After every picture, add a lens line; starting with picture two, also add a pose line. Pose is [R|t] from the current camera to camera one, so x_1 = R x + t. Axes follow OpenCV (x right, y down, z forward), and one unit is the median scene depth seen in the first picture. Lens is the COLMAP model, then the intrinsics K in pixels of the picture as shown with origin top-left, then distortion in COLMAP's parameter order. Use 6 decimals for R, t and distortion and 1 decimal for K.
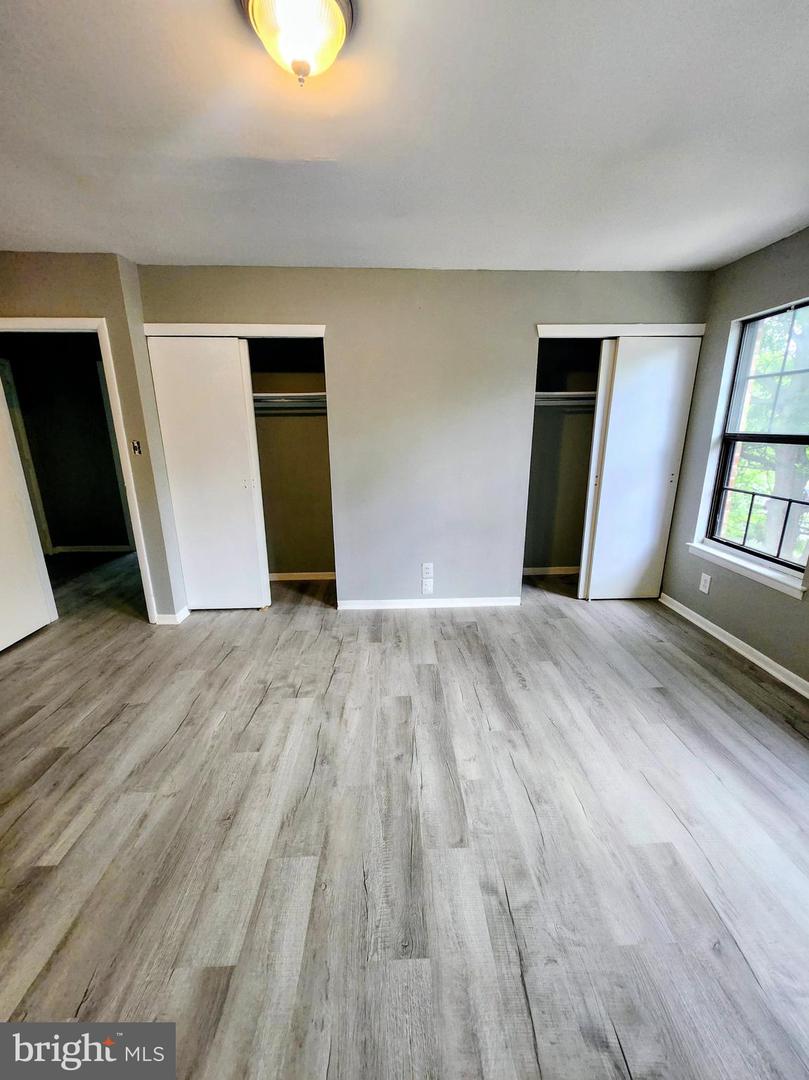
lens RADIAL K [[426.3, 0, 406.1], [0, 426.3, 543.4], [0, 0, 1]] dist [-0.005607, 0.001739]
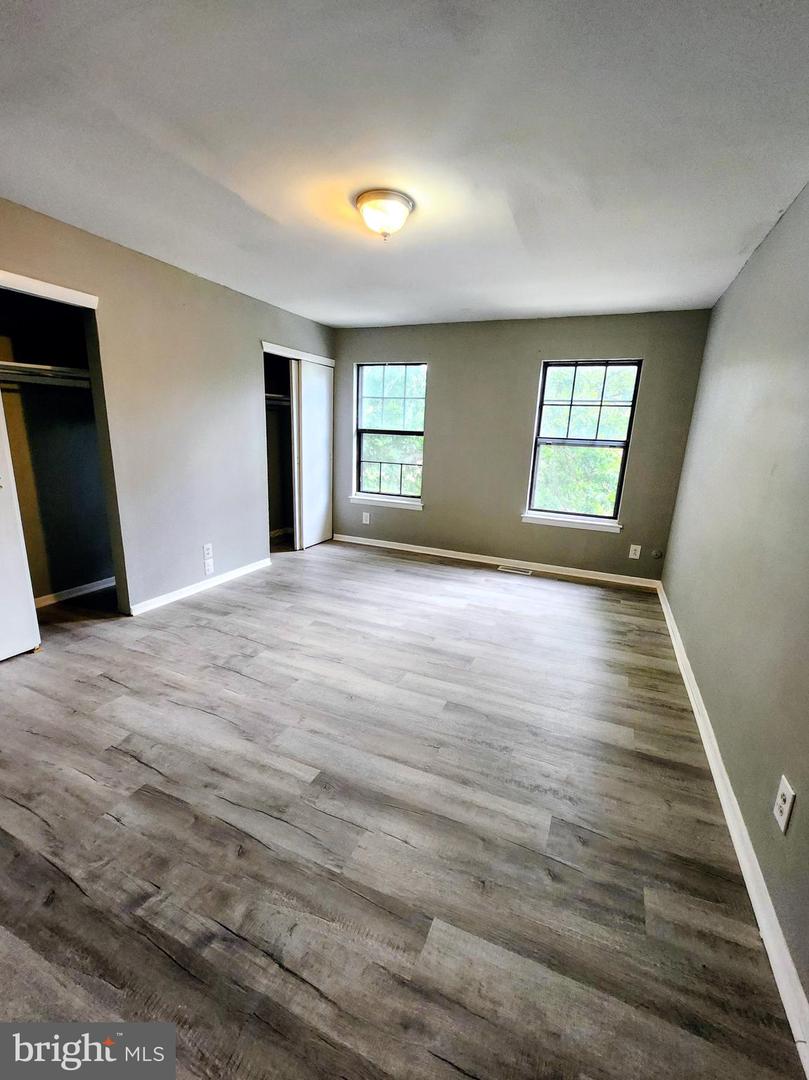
lens RADIAL K [[471.0, 0, 399.4], [0, 471.0, 540.7], [0, 0, 1]] dist [-0.001538, -0.000146]
pose [[0.434890, -0.184909, 0.881294, -0.908487], [0.197020, 0.974516, 0.107245, 0.007348], [-0.878666, 0.126993, 0.460238, 0.049384]]
